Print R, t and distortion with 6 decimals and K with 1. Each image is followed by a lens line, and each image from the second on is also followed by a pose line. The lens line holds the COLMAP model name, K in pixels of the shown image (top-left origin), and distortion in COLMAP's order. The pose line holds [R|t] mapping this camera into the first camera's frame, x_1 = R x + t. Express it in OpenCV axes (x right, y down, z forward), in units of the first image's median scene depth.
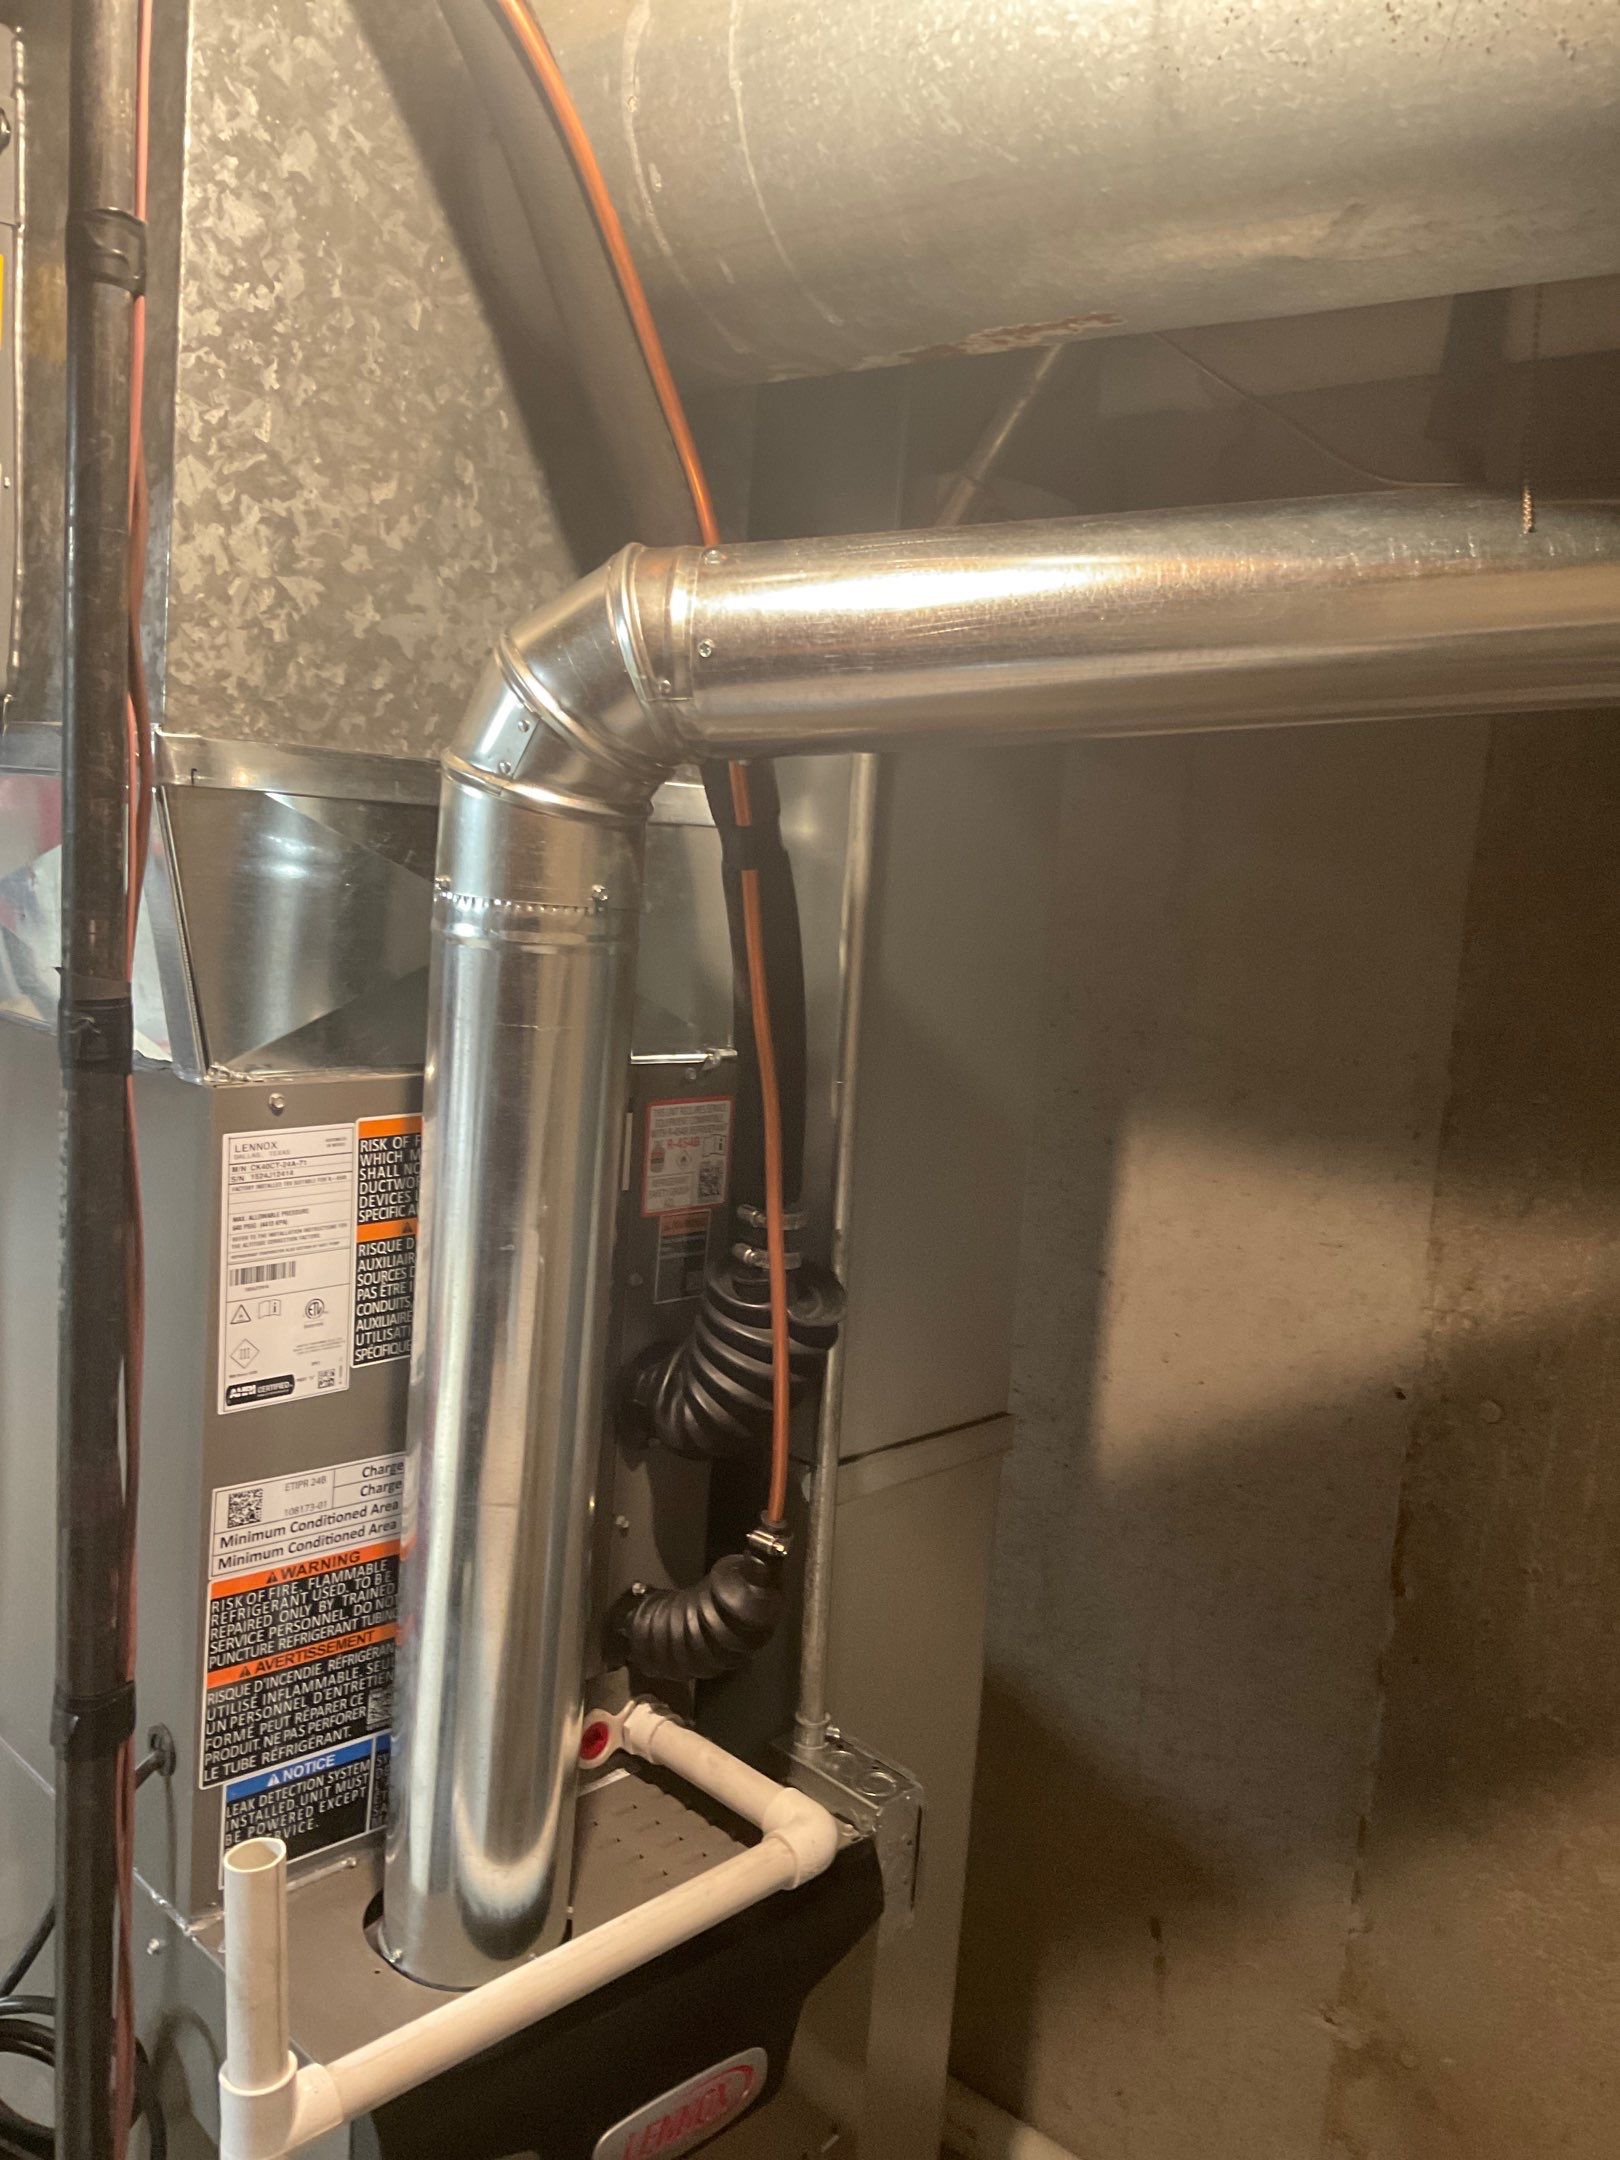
lens RADIAL K [[1809.4, 0, 808.7], [0, 1809.4, 1066.9], [0, 0, 1]] dist [0.108469, -0.207031]
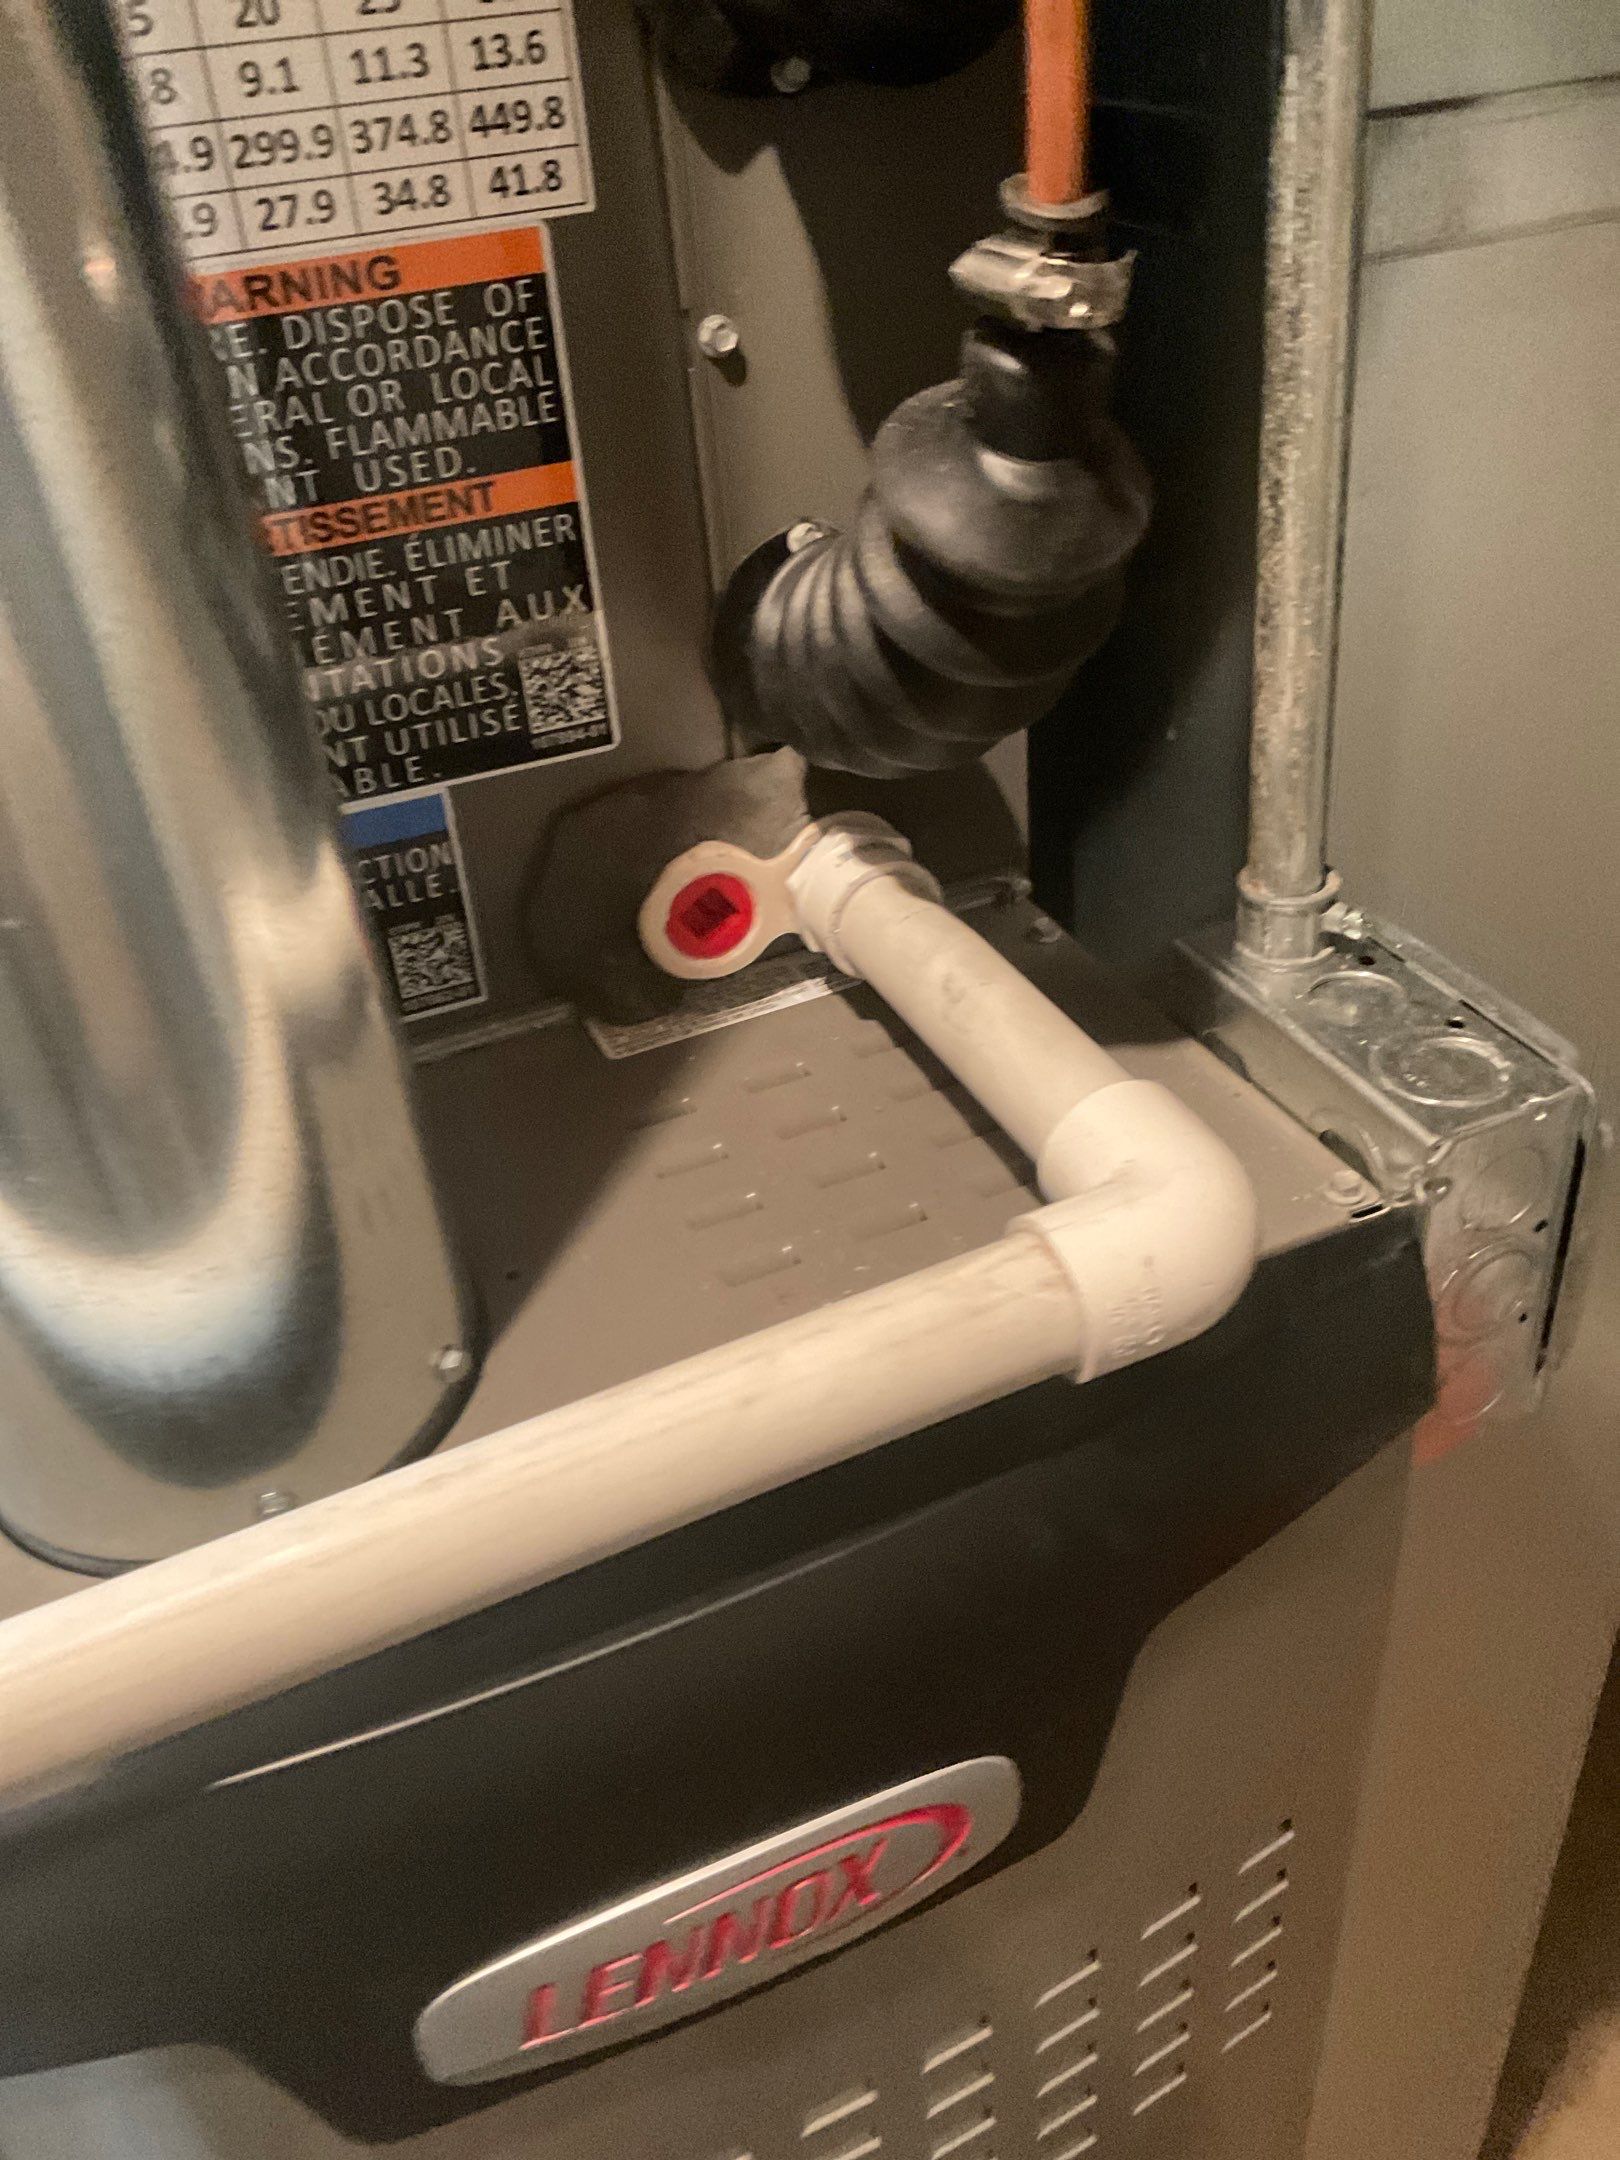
lens RADIAL K [[1809.4, 0, 808.7], [0, 1809.4, 1066.9], [0, 0, 1]] dist [0.108469, -0.207031]
pose [[0.917758, 0.082117, -0.388558, 0.066206], [0.096651, 0.902791, 0.419078, 0.253716], [0.385200, -0.422167, 0.820607, 0.726260]]
